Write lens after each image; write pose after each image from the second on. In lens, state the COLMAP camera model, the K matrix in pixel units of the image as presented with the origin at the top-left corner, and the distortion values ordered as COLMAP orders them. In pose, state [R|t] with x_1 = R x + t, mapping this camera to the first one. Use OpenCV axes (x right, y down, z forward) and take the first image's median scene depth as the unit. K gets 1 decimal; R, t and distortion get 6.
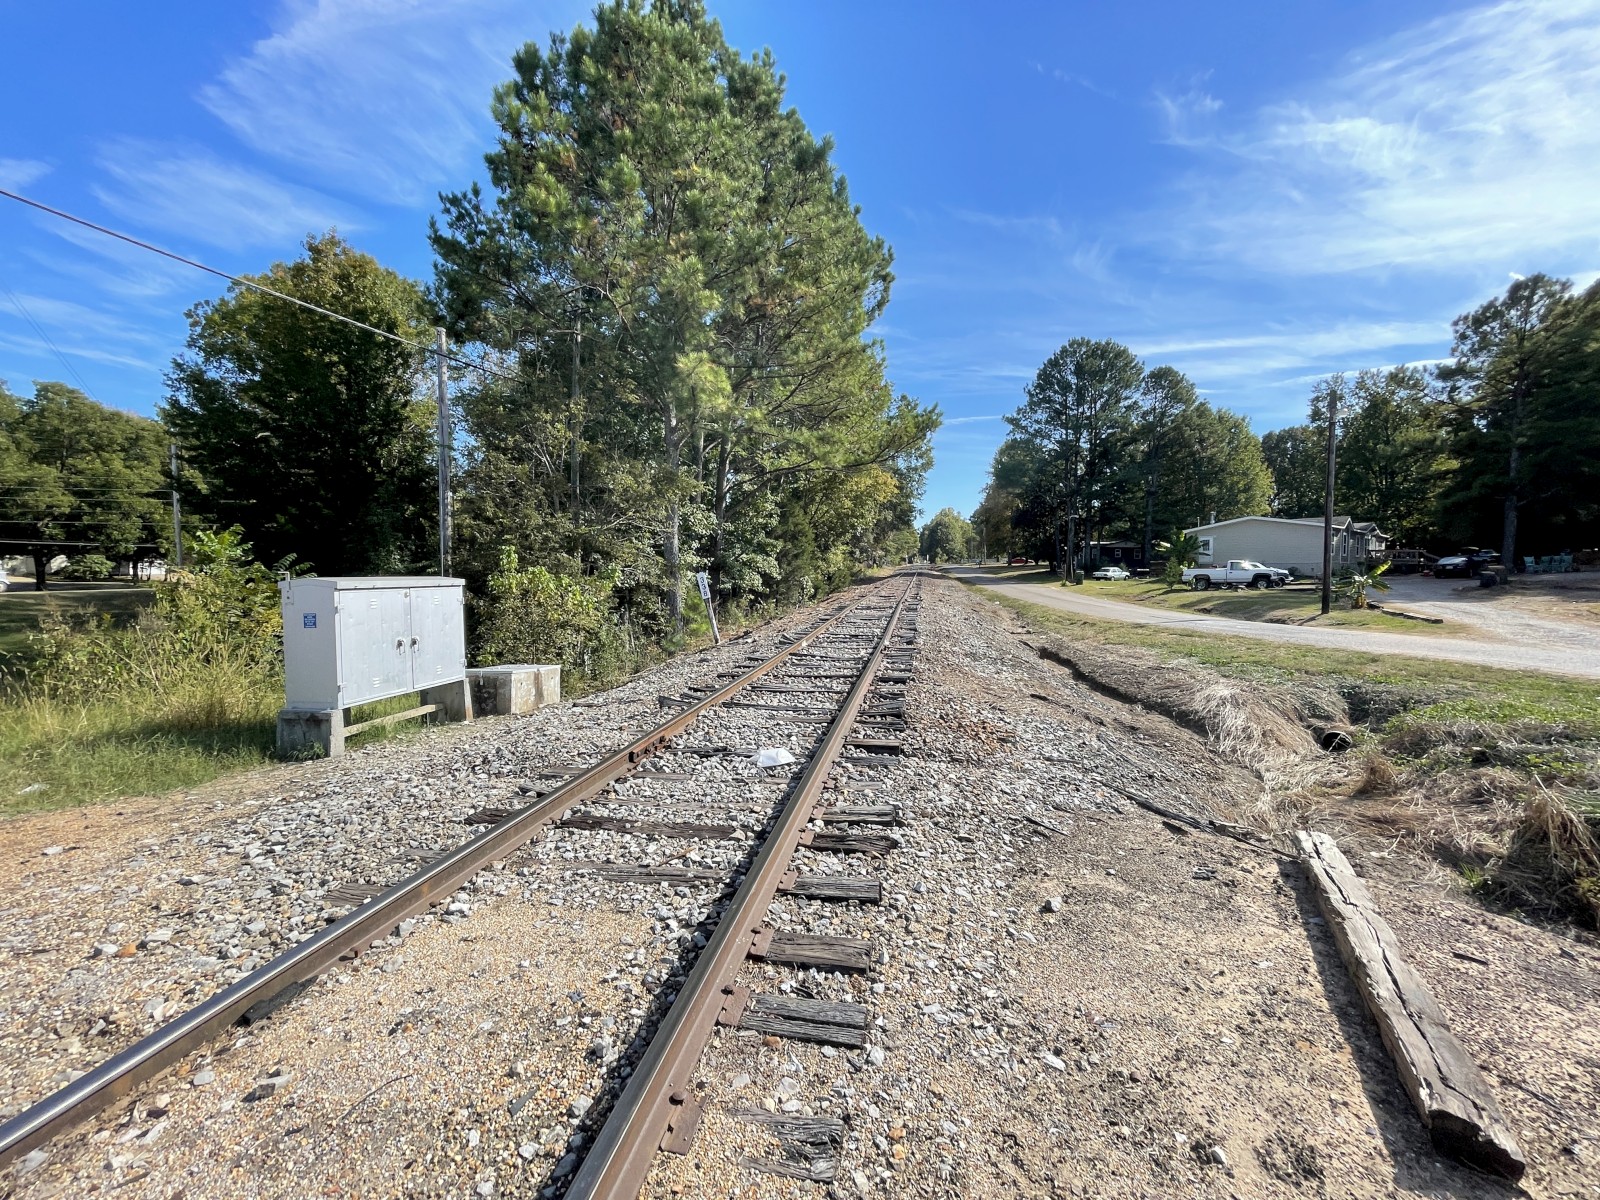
lens RADIAL K [[648.3, 0, 800.0], [0, 648.3, 600.0], [0, 0, 1]] dist [-0.000602, 0.000263]
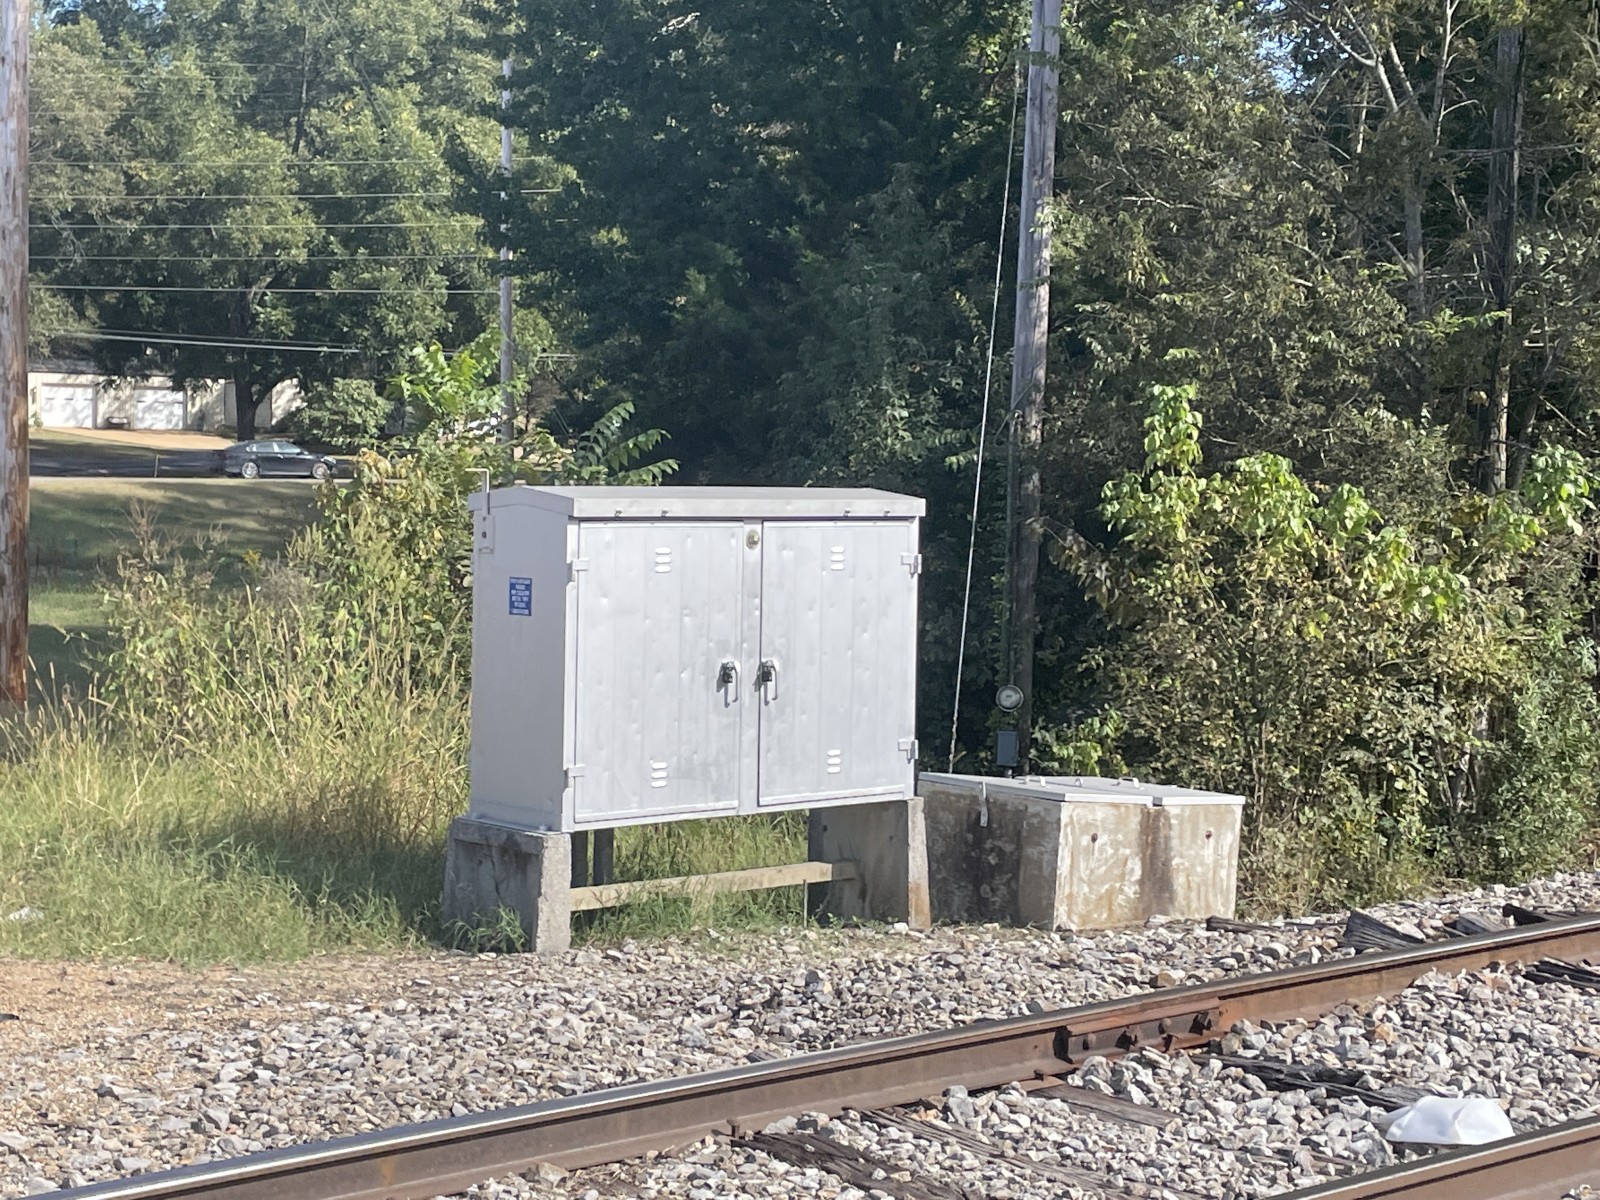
lens RADIAL K [[2692.3, 0, 745.2], [0, 2692.3, 602.6], [0, 0, 1]] dist [0.176868, 0.028835]
pose [[0.772181, 0.058450, -0.632709, 0.151169], [-0.052147, 0.998231, 0.028575, -0.007213], [0.633259, 0.010929, 0.773863, -0.067346]]
